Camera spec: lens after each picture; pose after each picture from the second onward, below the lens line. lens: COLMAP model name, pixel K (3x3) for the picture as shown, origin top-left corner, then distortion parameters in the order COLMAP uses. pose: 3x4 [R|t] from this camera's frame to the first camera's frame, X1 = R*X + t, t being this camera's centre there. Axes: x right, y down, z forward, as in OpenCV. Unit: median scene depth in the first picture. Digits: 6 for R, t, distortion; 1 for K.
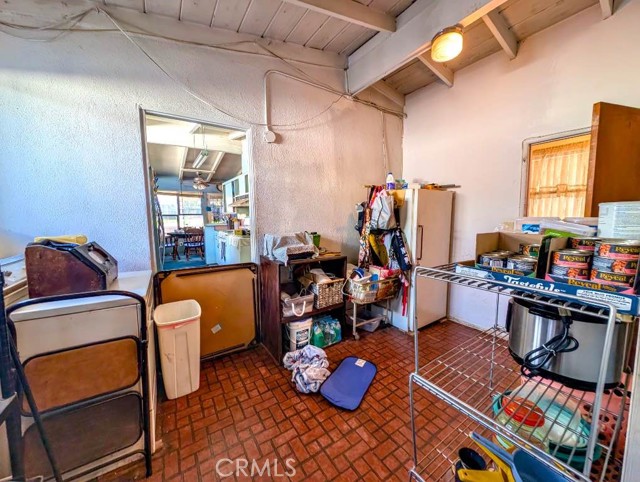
lens RADIAL K [[239.8, 0, 324.5], [0, 239.8, 241.5], [0, 0, 1]] dist [-0.000756, -0.001152]
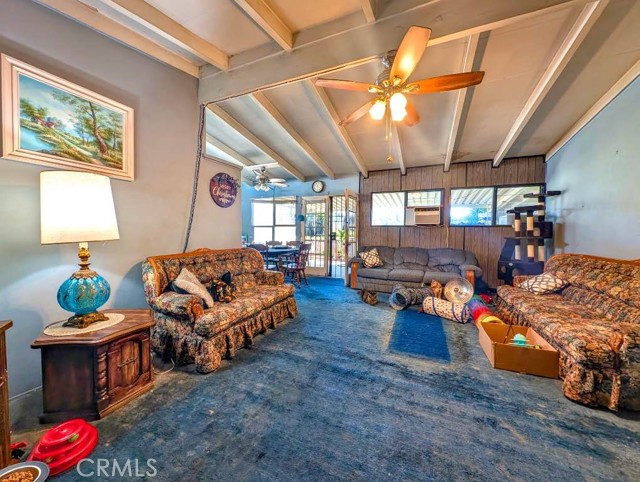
lens RADIAL K [[239.8, 0, 319.1], [0, 239.8, 240.2], [0, 0, 1]] dist [-0.000756, -0.001152]
pose [[0.525800, 0.054720, -0.848846, 0.196100], [-0.101277, 0.994857, 0.001398, -0.087385], [0.844558, 0.085234, 0.528638, 0.769045]]
